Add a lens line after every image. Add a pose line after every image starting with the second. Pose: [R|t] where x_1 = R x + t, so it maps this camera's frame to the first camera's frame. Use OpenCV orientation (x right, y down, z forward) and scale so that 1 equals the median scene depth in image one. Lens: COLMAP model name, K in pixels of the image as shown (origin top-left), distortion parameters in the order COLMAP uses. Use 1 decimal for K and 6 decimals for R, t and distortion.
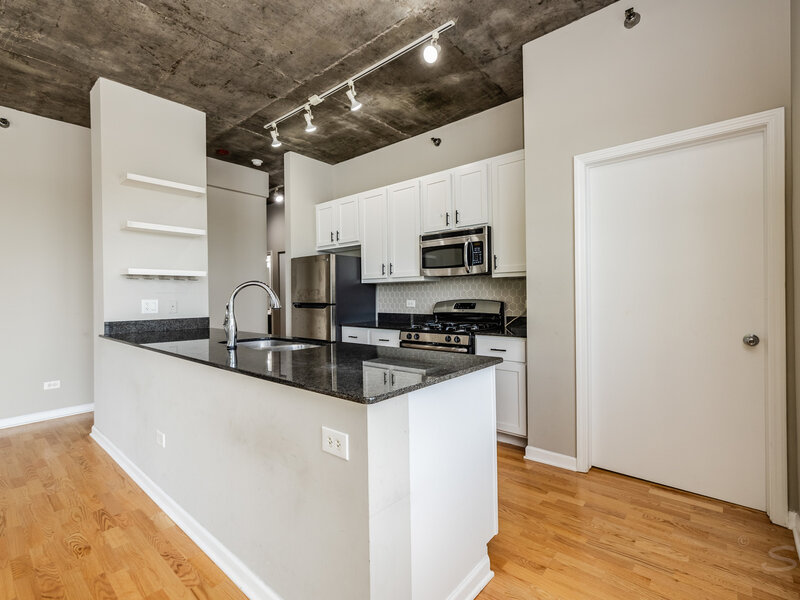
lens RADIAL K [[380.3, 0, 405.7], [0, 380.3, 293.9], [0, 0, 1]] dist [-0.005275, 0.003189]
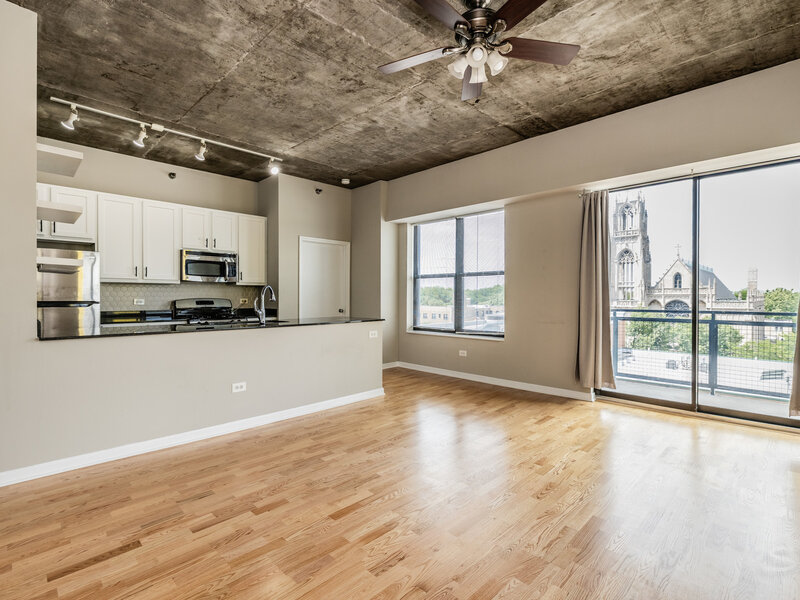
lens RADIAL K [[380.3, 0, 397.2], [0, 380.3, 298.3], [0, 0, 1]] dist [-0.005275, 0.003189]
pose [[0.079089, 0.005398, 0.996853, -1.278901], [-0.007323, 0.999962, -0.004834, 0.017705], [-0.996841, -0.006917, 0.079126, 0.154734]]
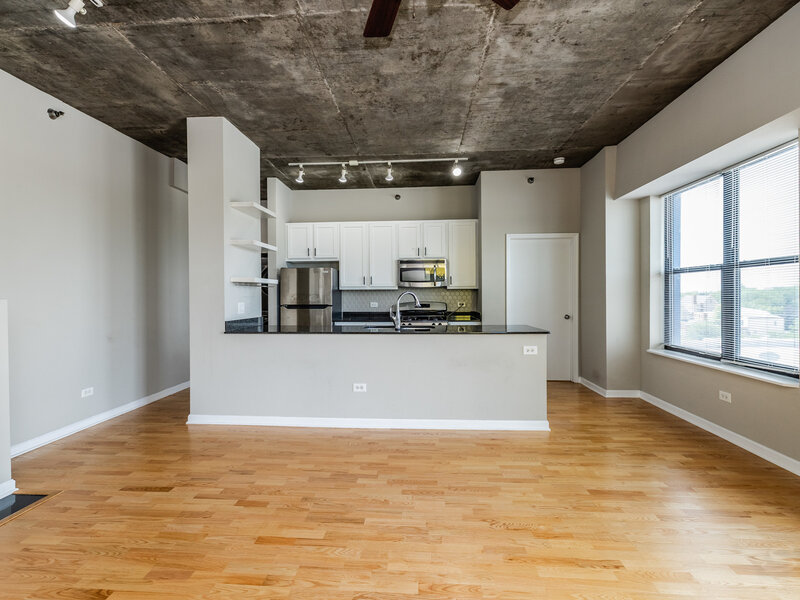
lens RADIAL K [[380.3, 0, 412.9], [0, 380.3, 295.9], [0, 0, 1]] dist [-0.005275, 0.003189]
pose [[0.792494, 0.006637, 0.609844, -0.884969], [-0.006612, 0.999976, -0.002291, -0.005950], [-0.609844, -0.002217, 0.792518, -0.262497]]
